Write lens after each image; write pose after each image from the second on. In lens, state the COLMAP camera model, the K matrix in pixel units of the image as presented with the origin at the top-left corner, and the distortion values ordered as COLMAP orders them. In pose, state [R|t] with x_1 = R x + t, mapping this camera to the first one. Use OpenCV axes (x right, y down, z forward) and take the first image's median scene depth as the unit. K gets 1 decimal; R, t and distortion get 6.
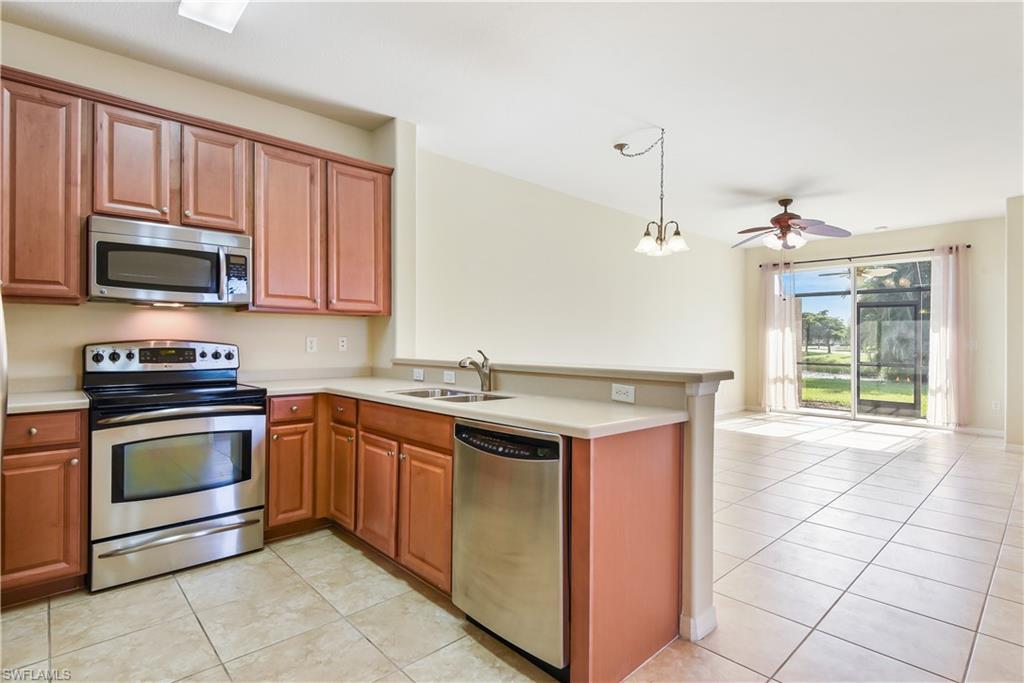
lens RADIAL K [[510.3, 0, 514.3], [0, 510.3, 337.3], [0, 0, 1]] dist [0.013746, -0.000920]
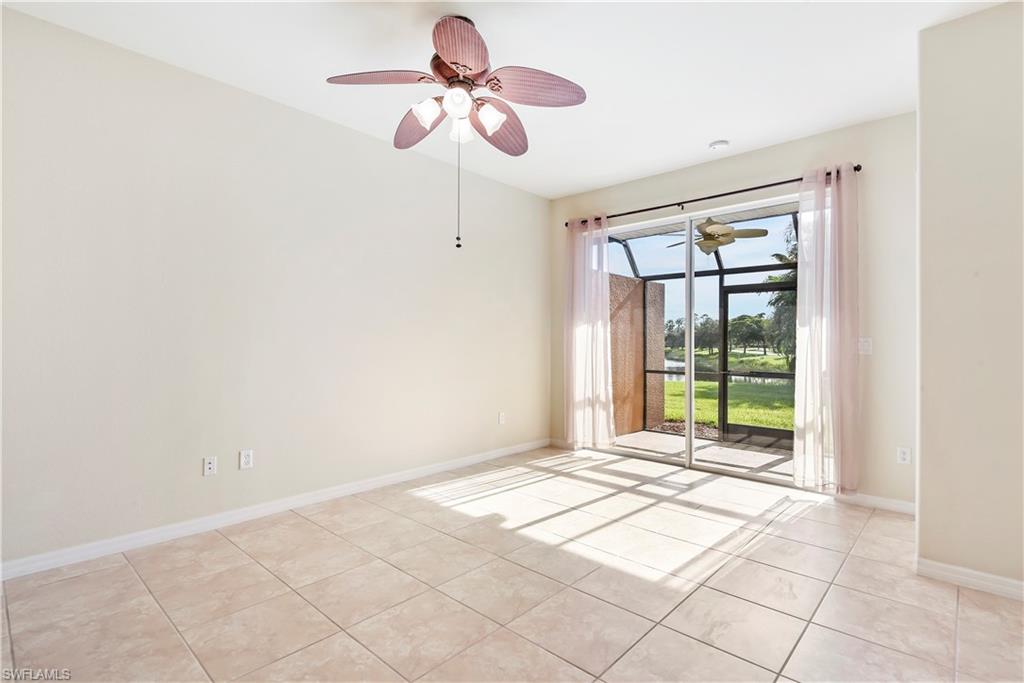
lens RADIAL K [[493.4, 0, 511.6], [0, 493.4, 339.3], [0, 0, 1]] dist [0.038352, -0.018579]
pose [[0.997681, 0.001243, 0.068048, 0.925397], [-0.001241, 0.999999, -0.000059, 0.013745], [-0.068048, -0.000026, 0.997682, 0.952553]]
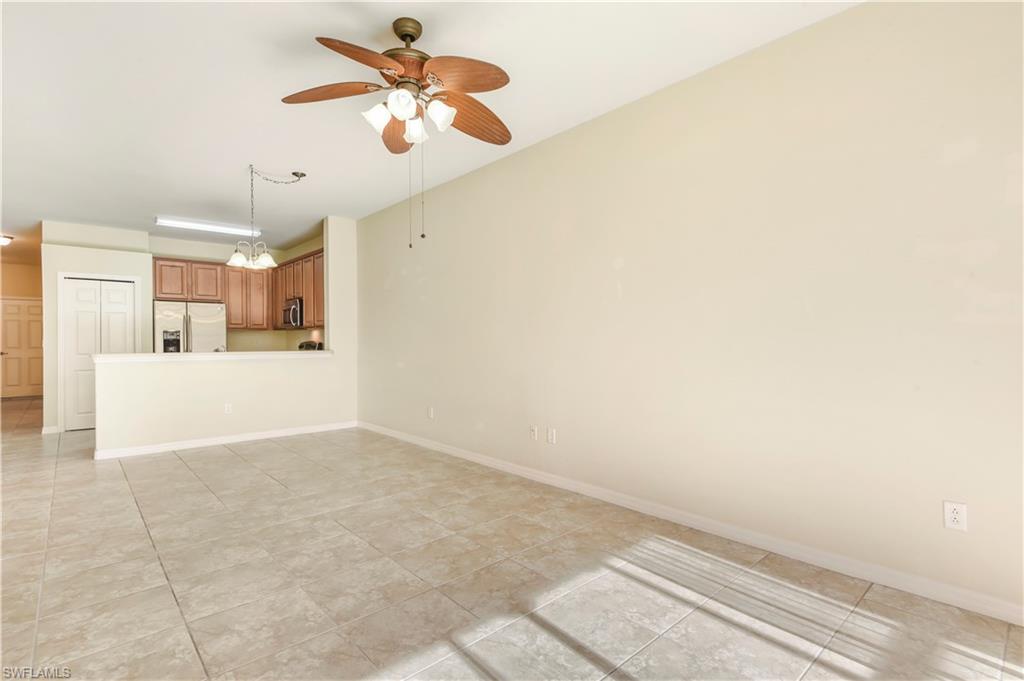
lens RADIAL K [[485.3, 0, 514.1], [0, 485.3, 343.1], [0, 0, 1]] dist [0.037997, -0.017081]
pose [[-0.024957, 0.000804, -0.999688, 1.646489], [0.008697, 0.999962, 0.000587, 0.021782], [0.999651, -0.008680, -0.024963, 1.886384]]
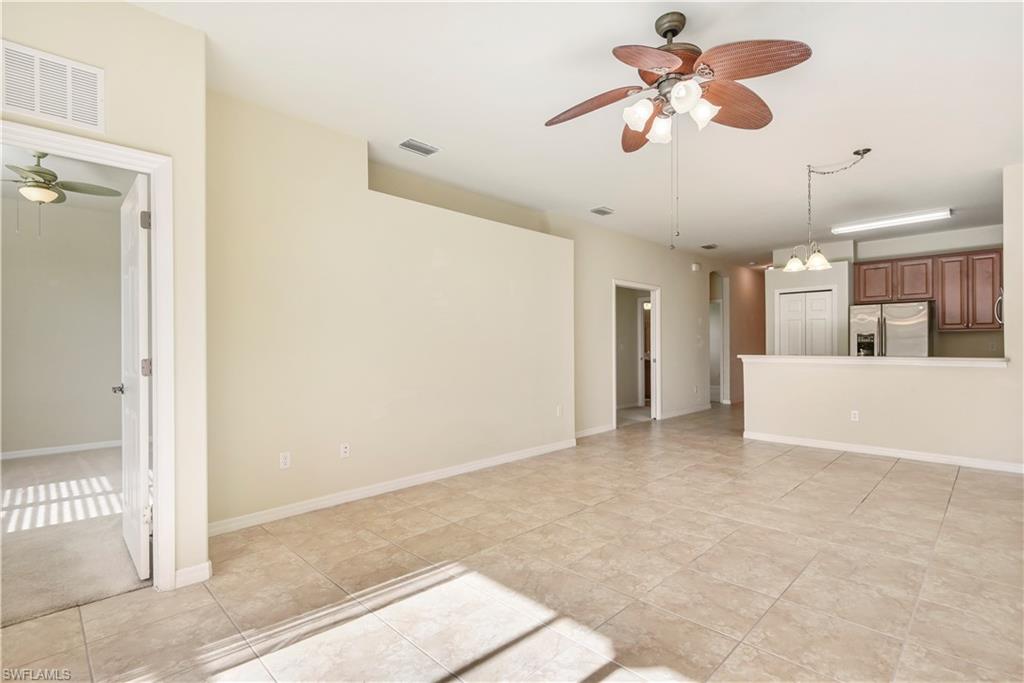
lens RADIAL K [[485.3, 0, 514.1], [0, 485.3, 344.1], [0, 0, 1]] dist [0.037997, -0.017081]
pose [[-0.999501, -0.000098, -0.031592, 1.151709], [0.000266, 0.999934, -0.011506, 0.023823], [0.031591, -0.011509, -0.999435, 2.424794]]
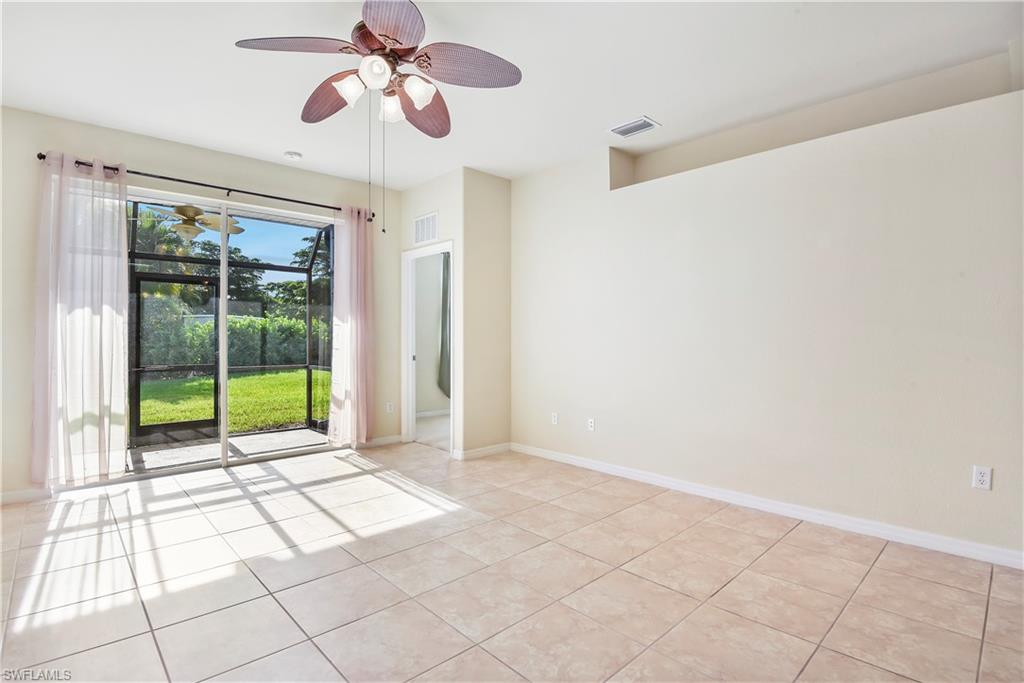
lens RADIAL K [[493.1, 0, 512.0], [0, 493.1, 341.5], [0, 0, 1]] dist [-0.001883, -0.024199]
pose [[0.001893, -0.014445, 0.999894, 0.215722], [-0.005249, 0.999882, 0.014455, 0.013751], [-0.999984, -0.005275, 0.001817, 1.528863]]
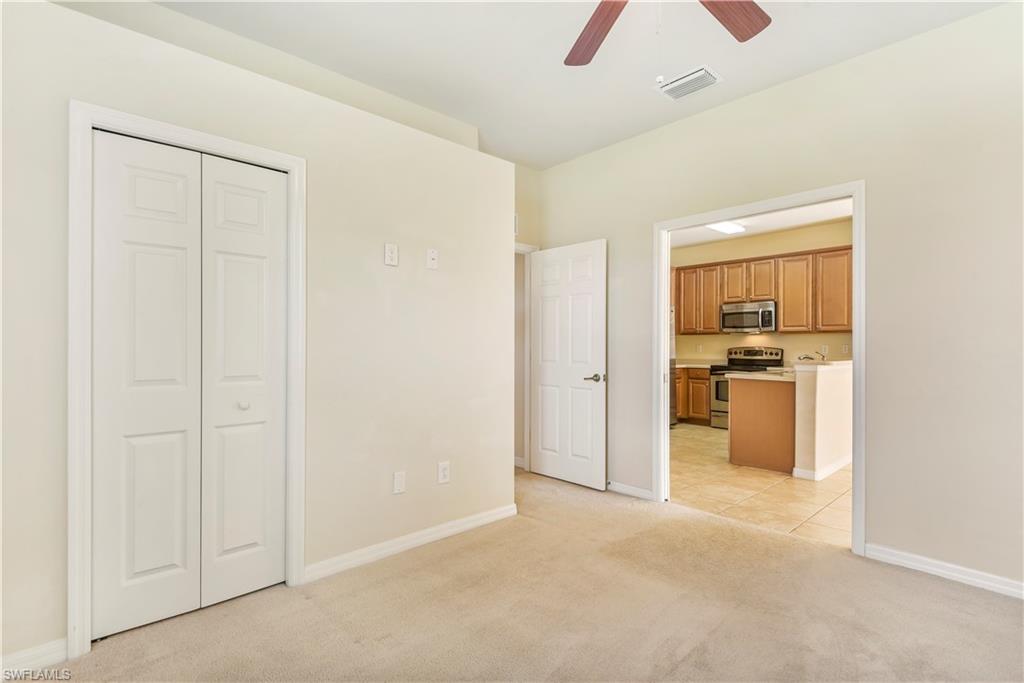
lens RADIAL K [[485.3, 0, 514.1], [0, 485.3, 344.1], [0, 0, 1]] dist [0.037997, -0.017081]
pose [[-0.017239, -0.006110, -0.999833, 1.495718], [0.004681, 0.999970, -0.006191, 0.000866], [0.999840, -0.004787, -0.017210, -0.104408]]
